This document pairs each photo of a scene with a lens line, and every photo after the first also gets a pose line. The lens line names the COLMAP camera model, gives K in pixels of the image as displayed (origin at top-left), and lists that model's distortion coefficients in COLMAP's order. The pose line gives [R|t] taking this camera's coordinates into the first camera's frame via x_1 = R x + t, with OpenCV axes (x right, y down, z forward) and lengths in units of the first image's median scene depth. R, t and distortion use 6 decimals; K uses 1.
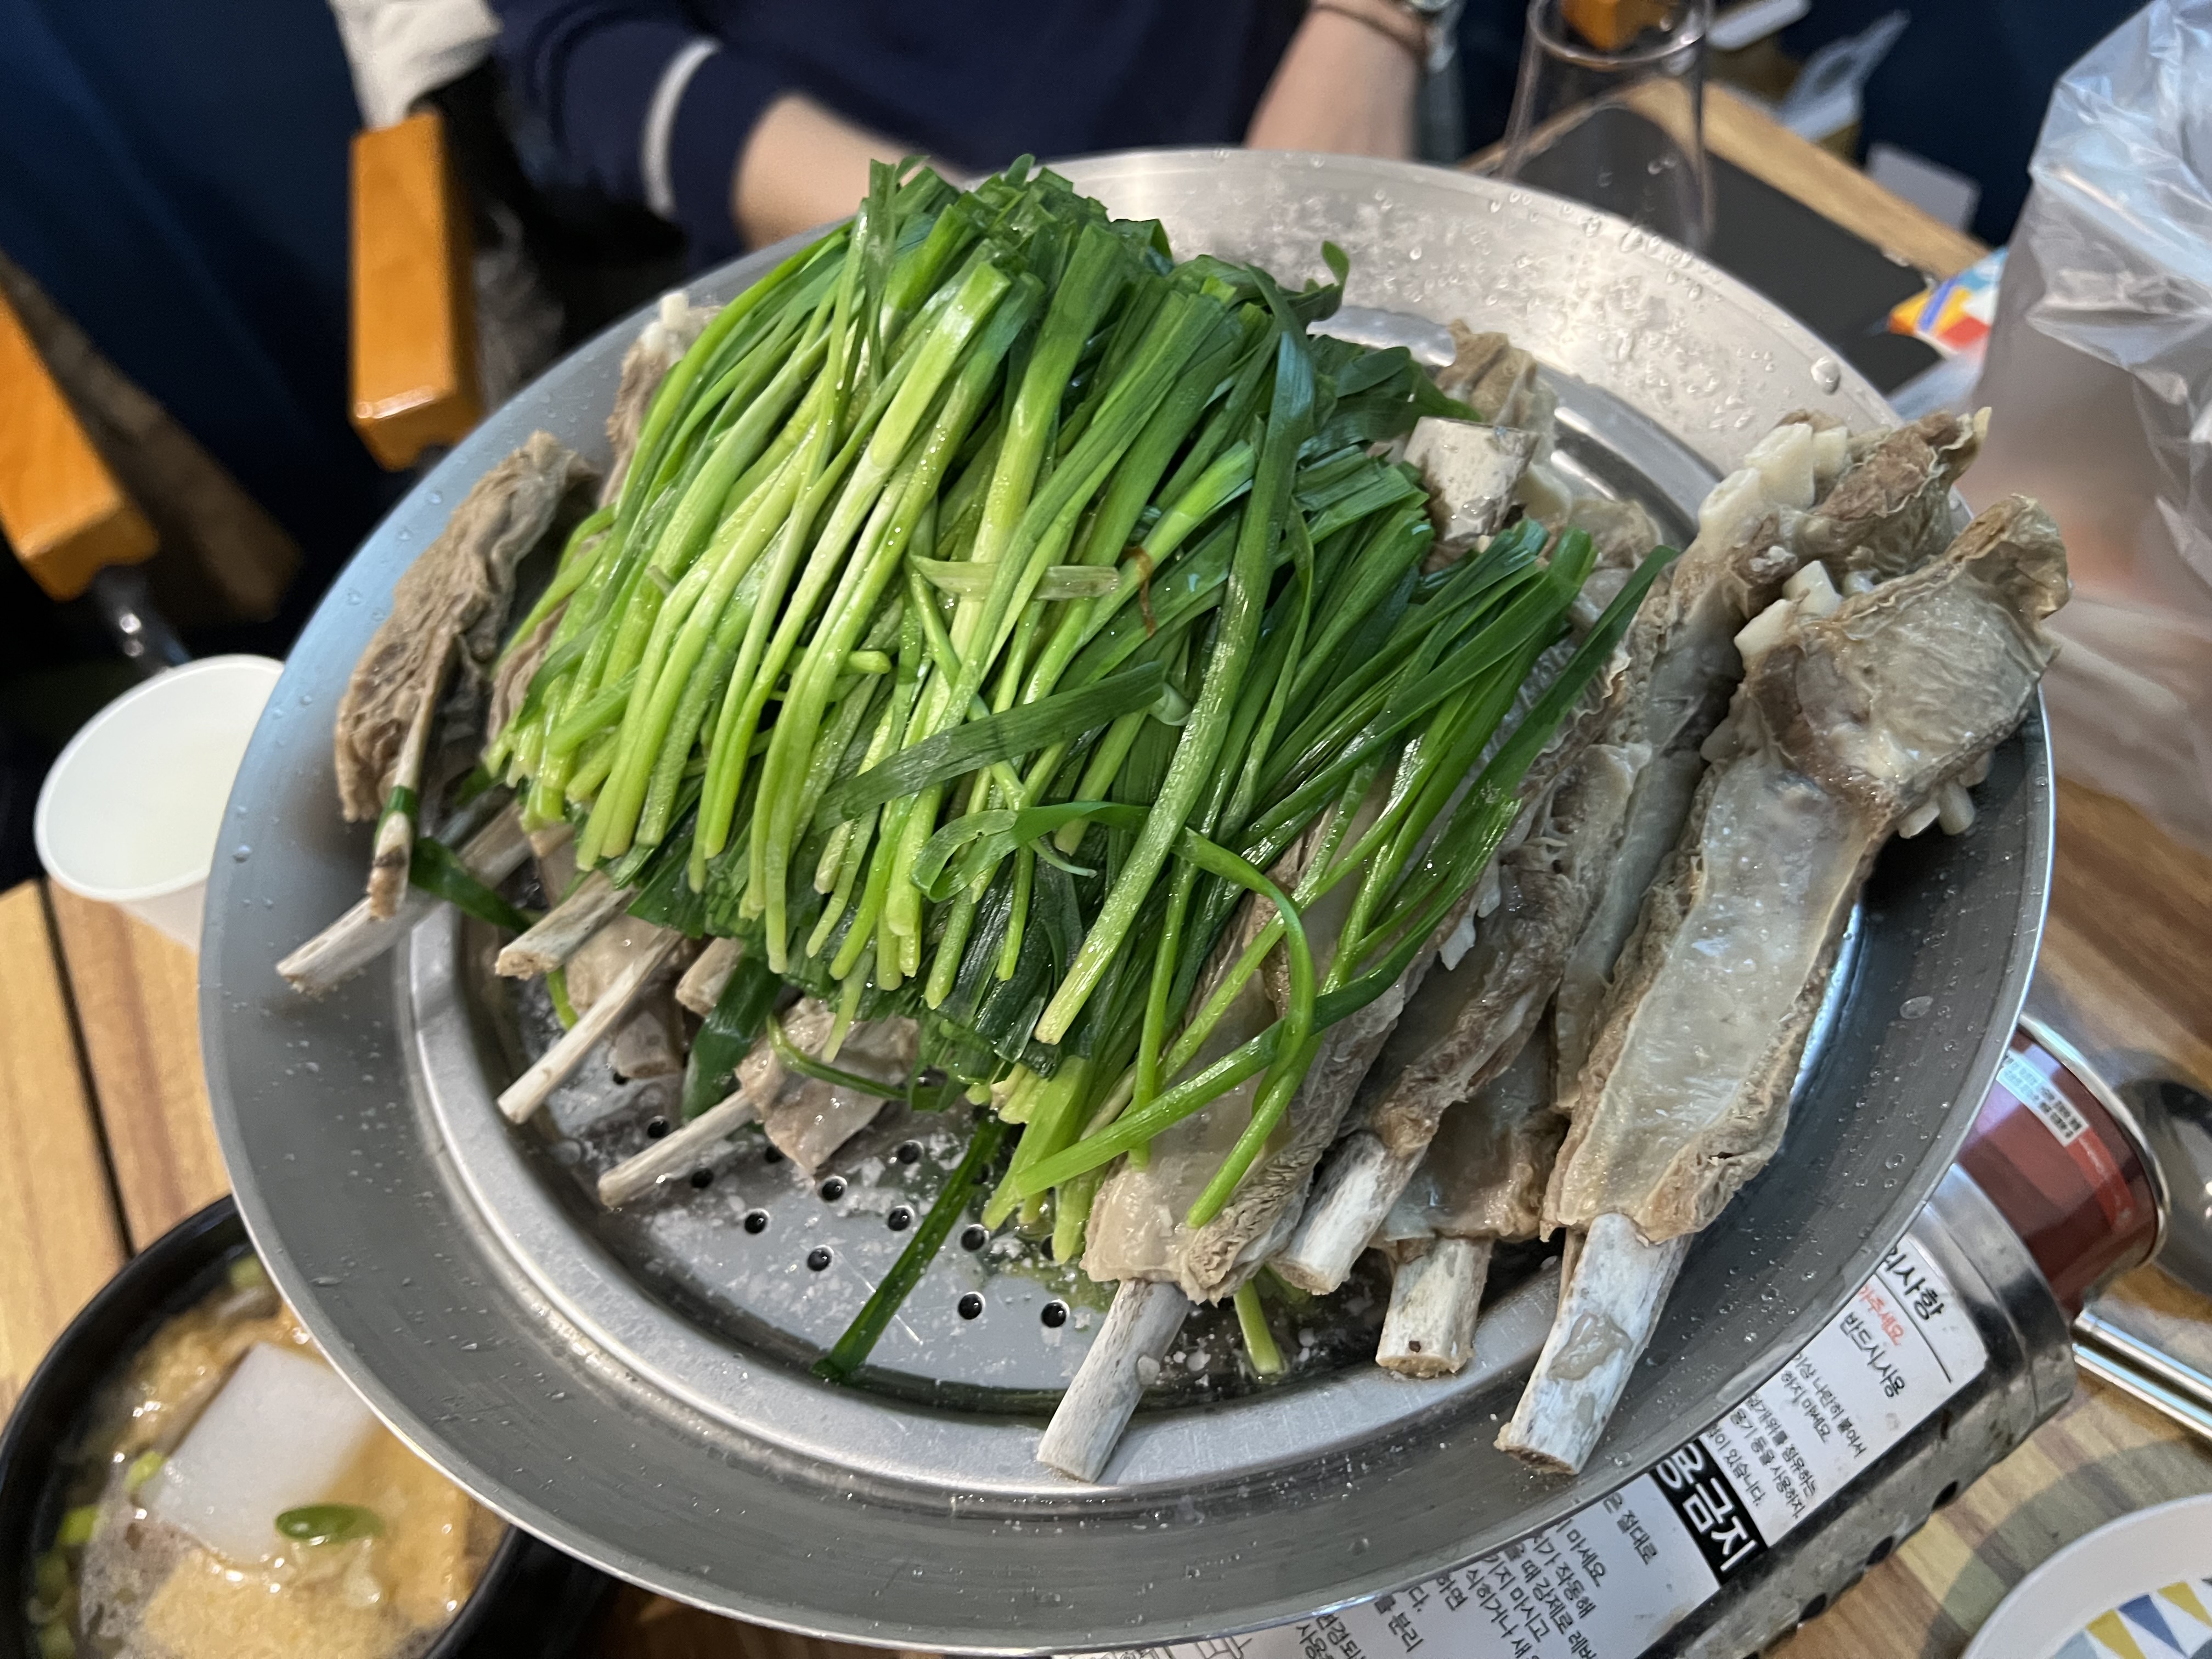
lens RADIAL K [[1685.3, 0, 1106.0], [0, 1685.3, 829.5], [0, 0, 1]] dist [-0.008680, -0.003395]
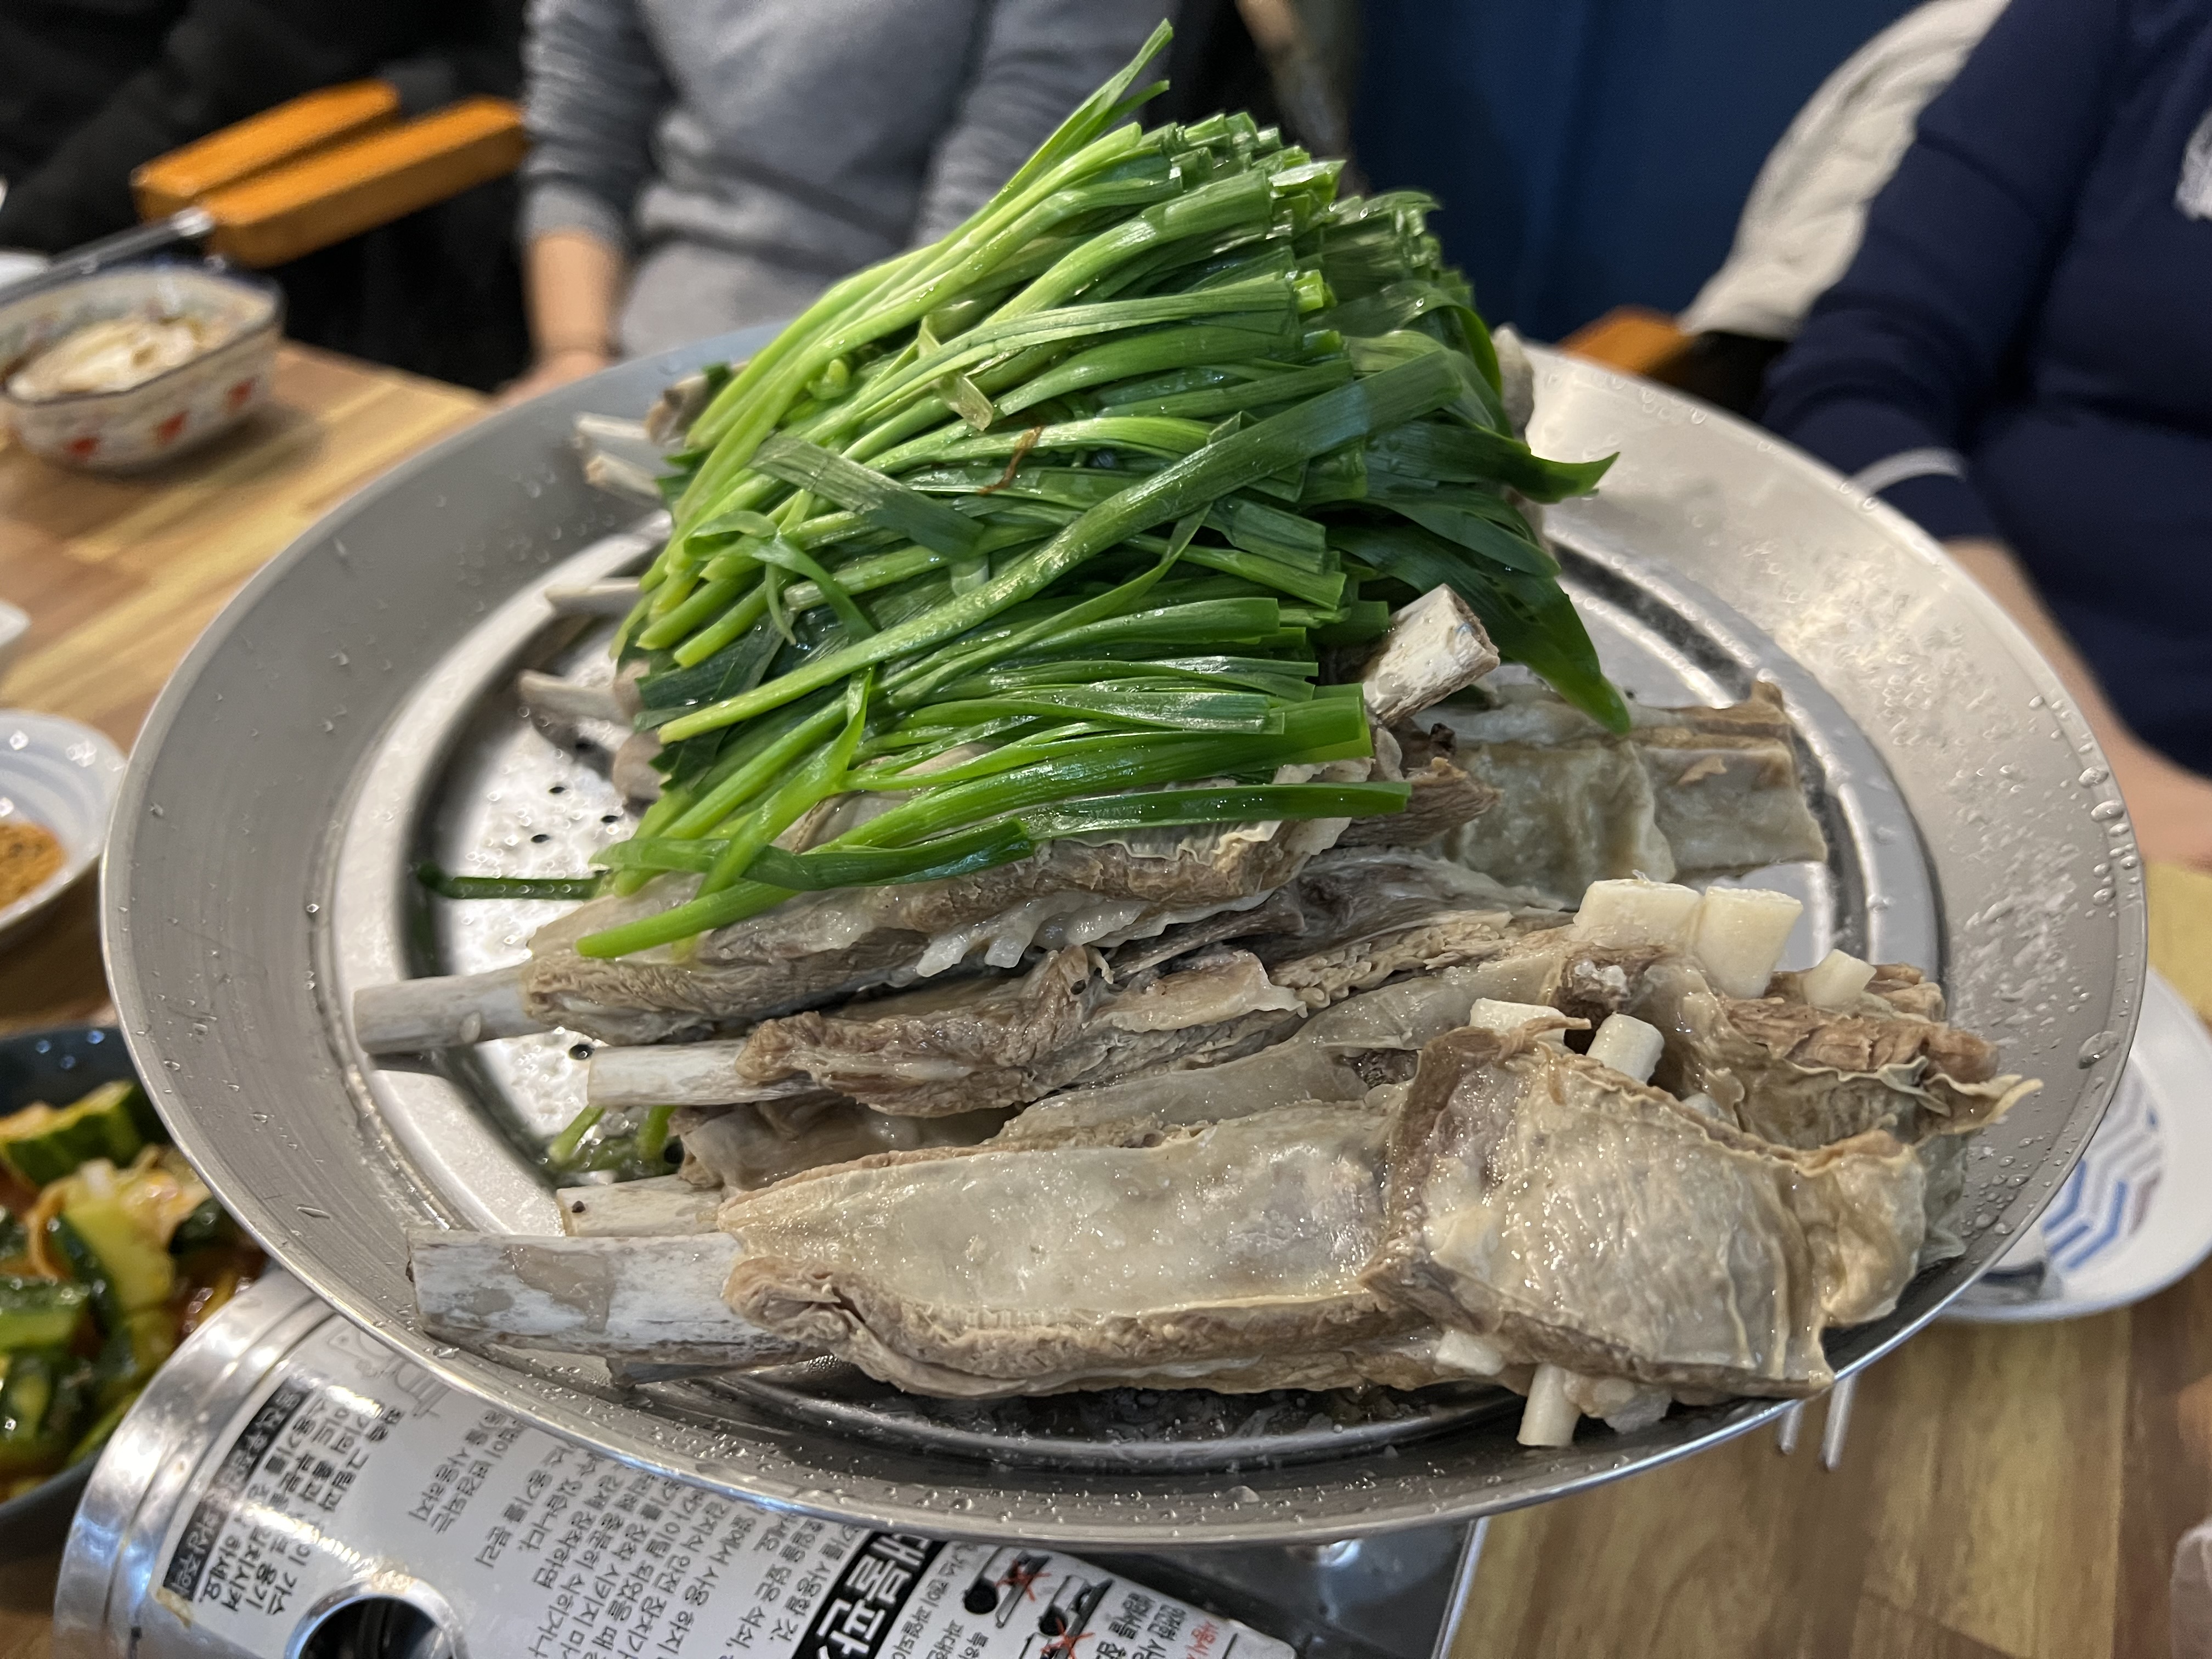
lens RADIAL K [[1685.3, 0, 1106.0], [0, 1685.3, 829.5], [0, 0, 1]] dist [-0.008680, -0.003395]
pose [[0.548075, 0.652850, -0.522877, 0.669917], [-0.734488, 0.674731, 0.072568, -0.103566], [0.400177, 0.344274, 0.849314, 0.269499]]
